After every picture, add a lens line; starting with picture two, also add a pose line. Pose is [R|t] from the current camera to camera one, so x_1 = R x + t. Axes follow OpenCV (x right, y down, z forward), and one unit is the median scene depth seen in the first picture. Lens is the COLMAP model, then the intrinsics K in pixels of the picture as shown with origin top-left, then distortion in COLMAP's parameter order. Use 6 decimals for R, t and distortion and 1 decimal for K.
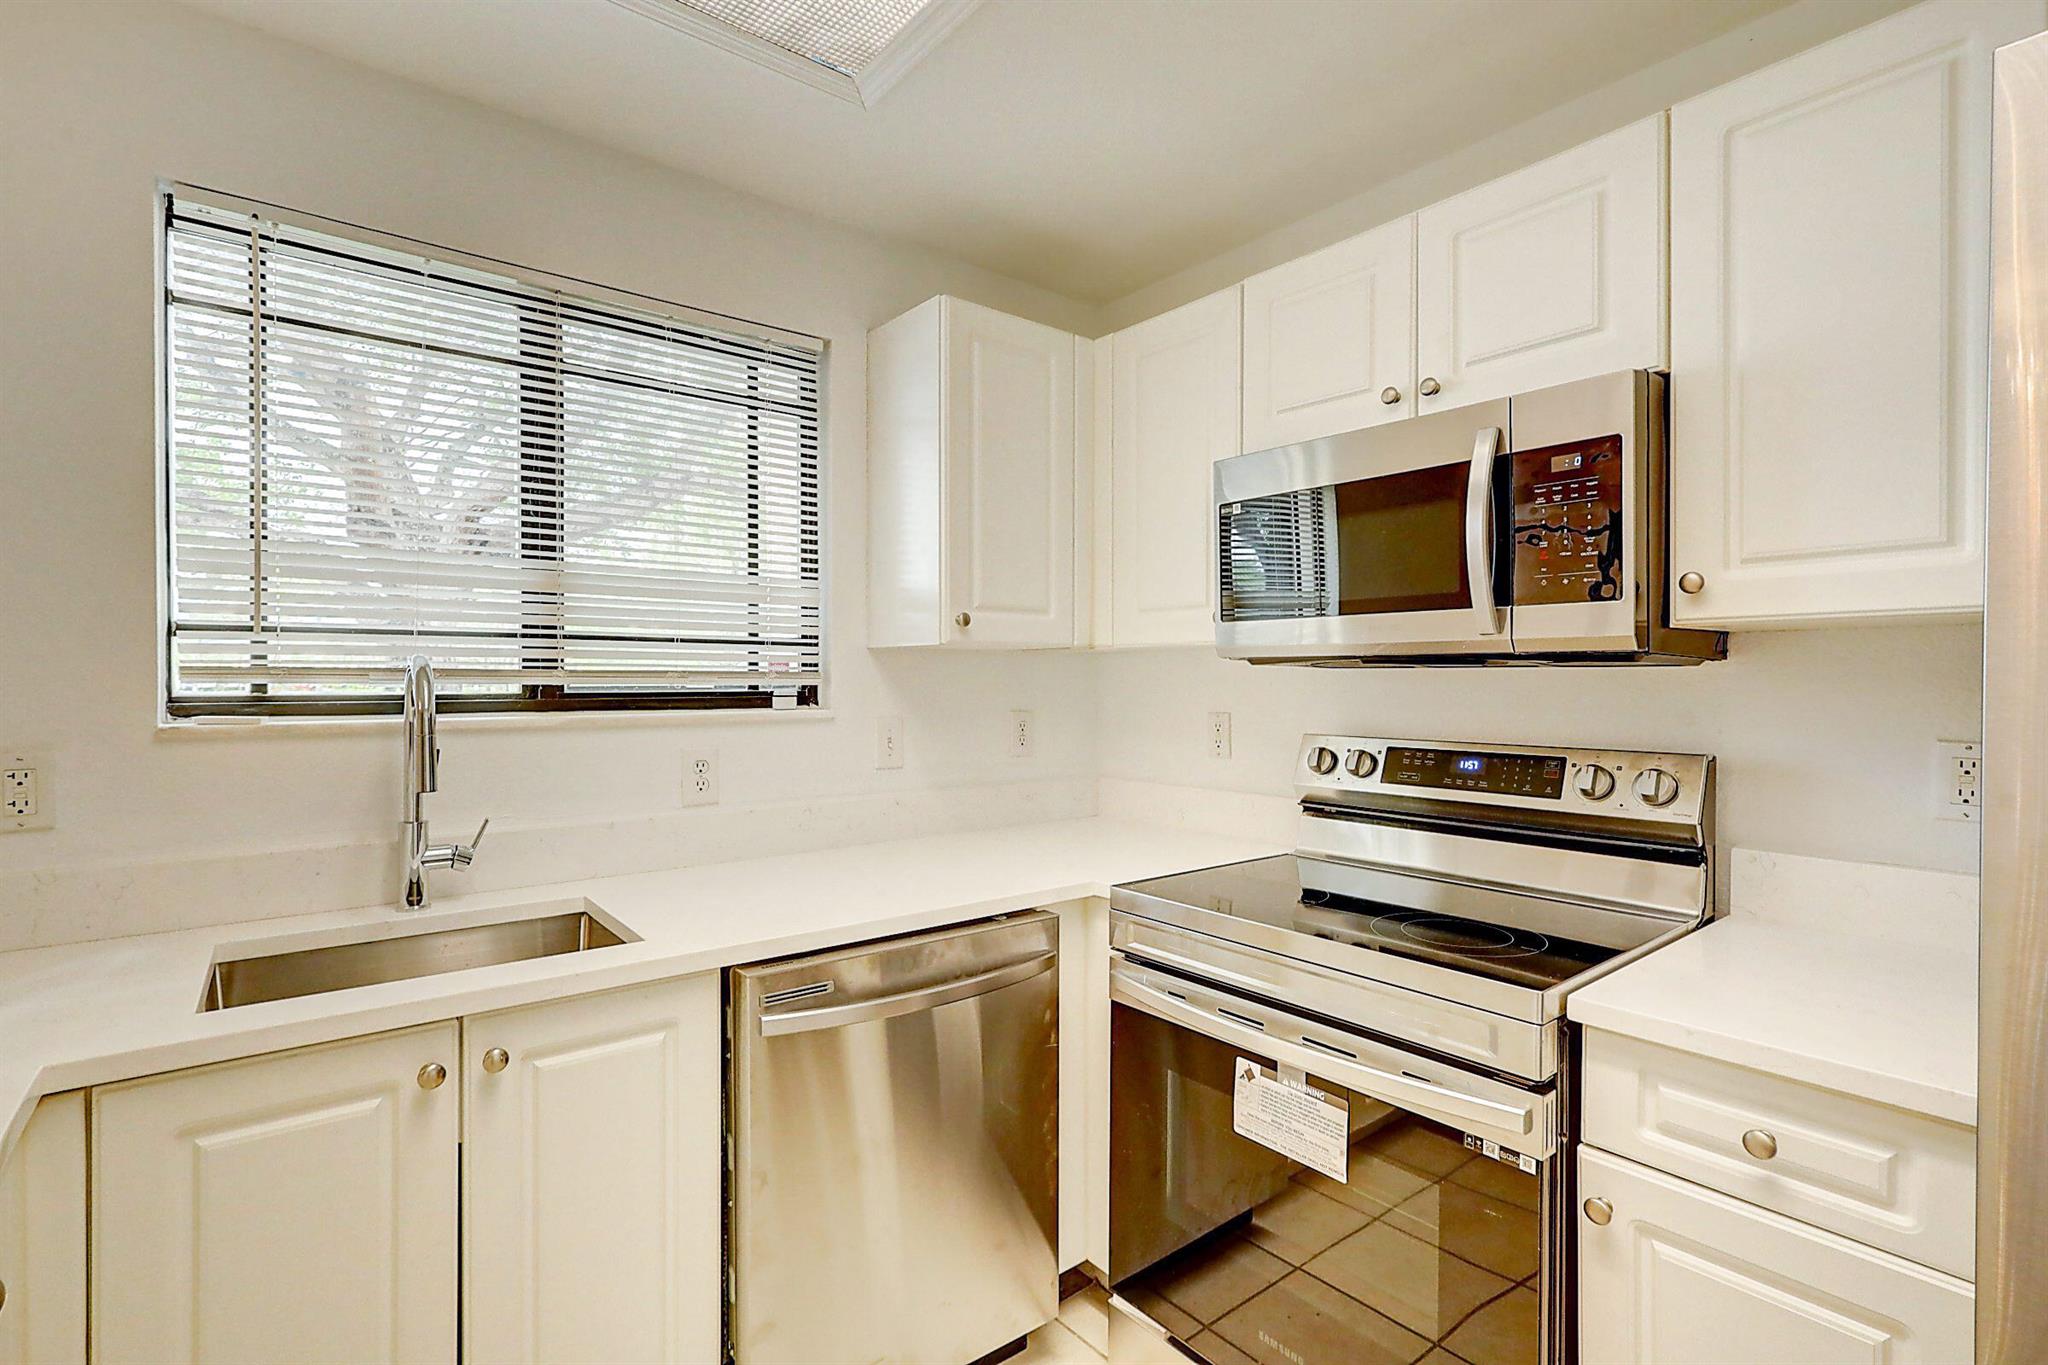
lens RADIAL K [[955.9, 0, 1023.7], [0, 955.9, 687.8], [0, 0, 1]] dist [0.003978, 0.000359]
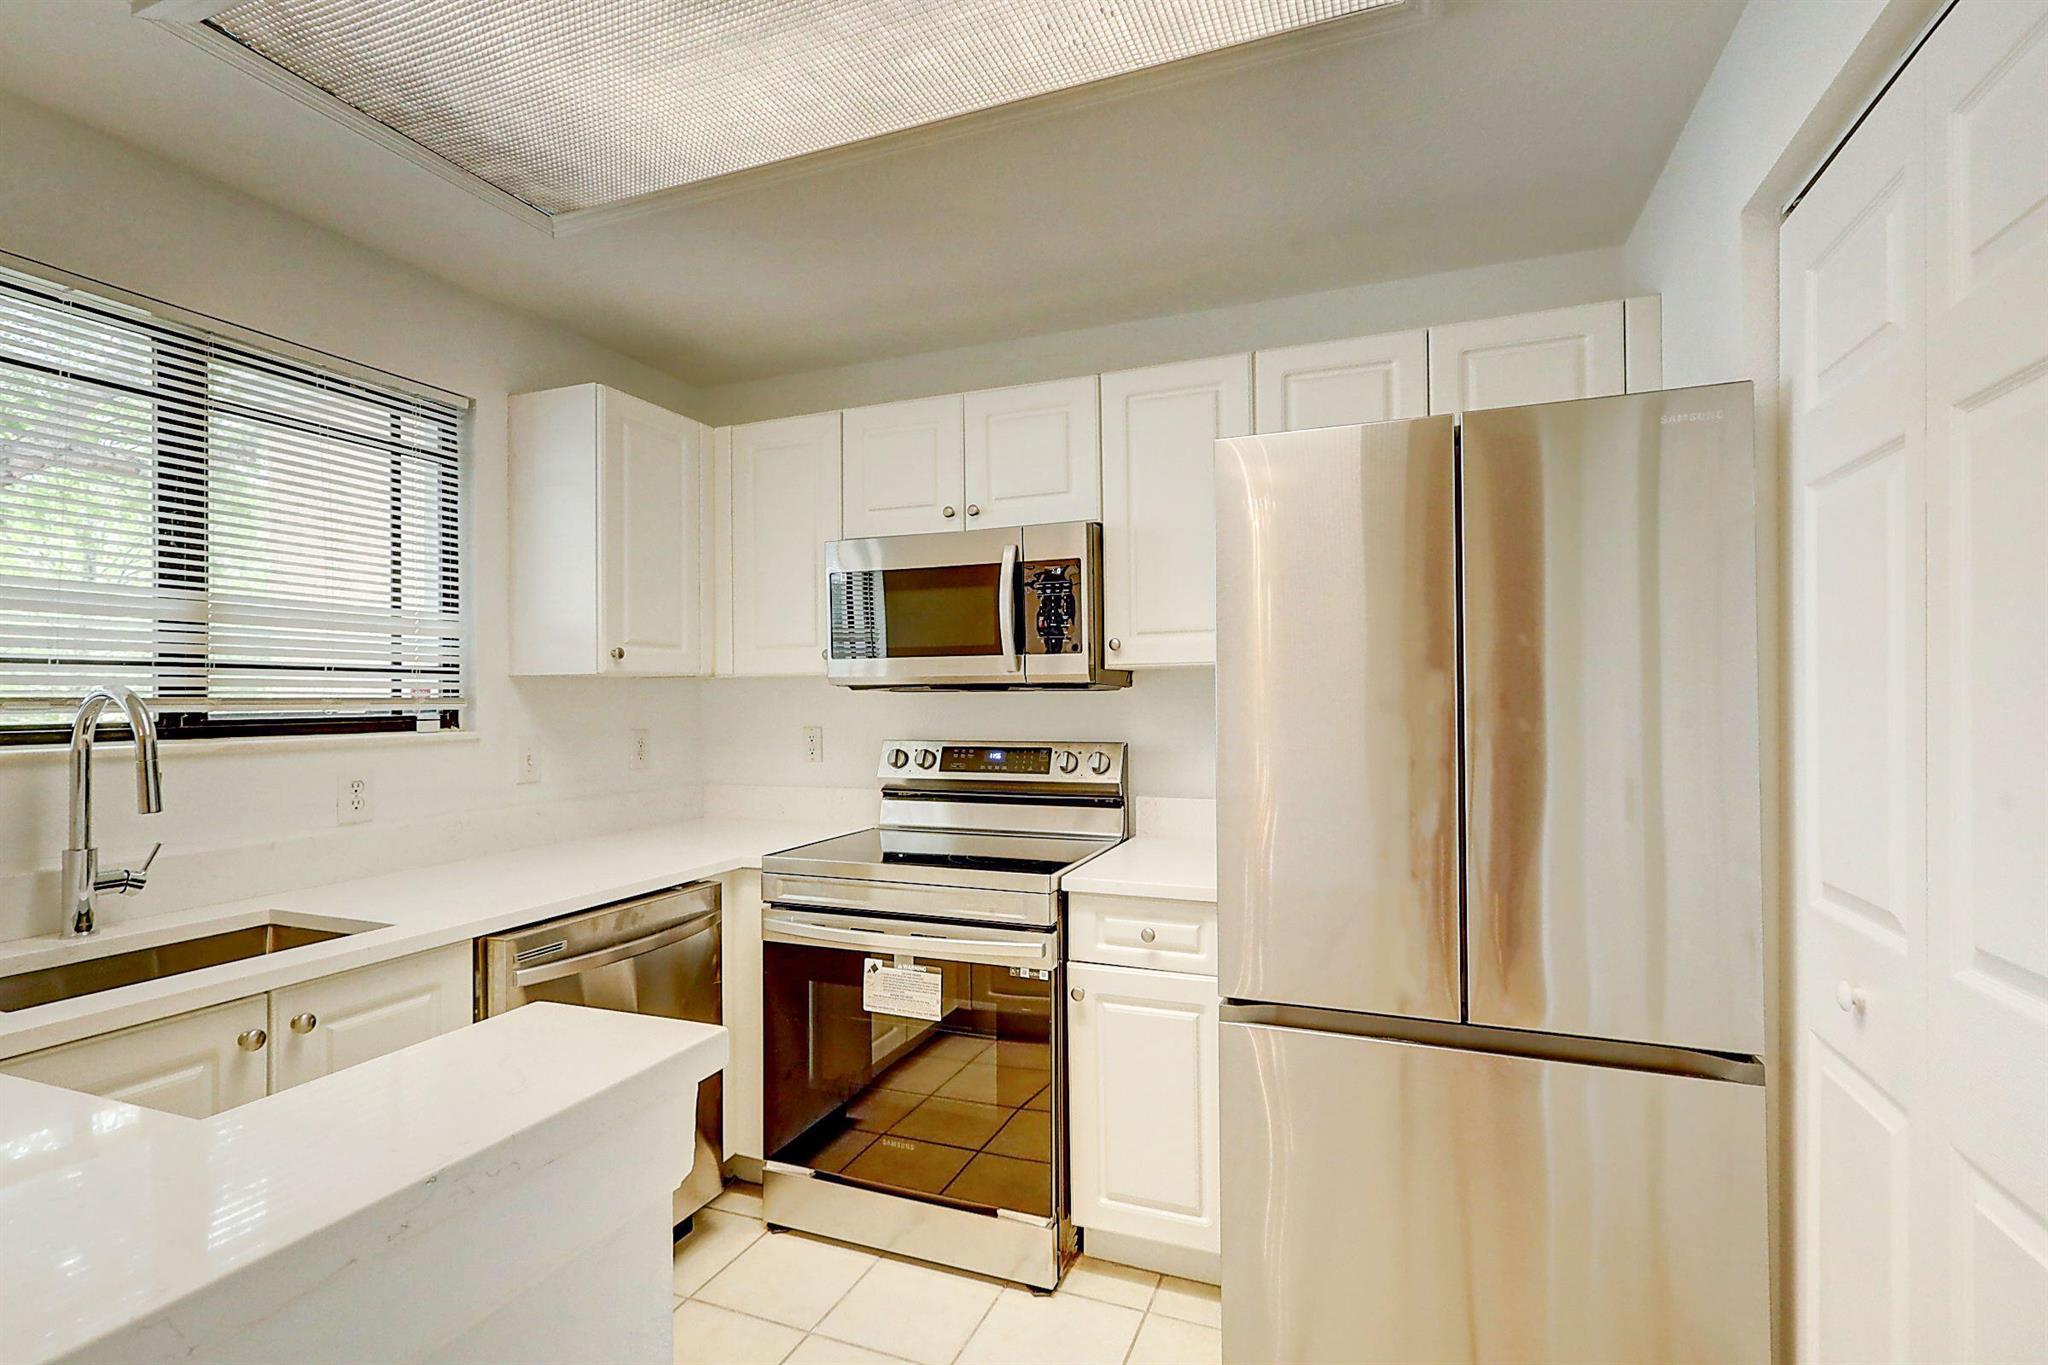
lens RADIAL K [[955.9, 0, 1020.0], [0, 955.9, 687.5], [0, 0, 1]] dist [0.003978, 0.000359]
pose [[0.871735, -0.002942, 0.489969, -0.254597], [0.013046, 0.999767, -0.017209, -0.000914], [-0.489804, 0.021394, 0.871570, -0.357612]]
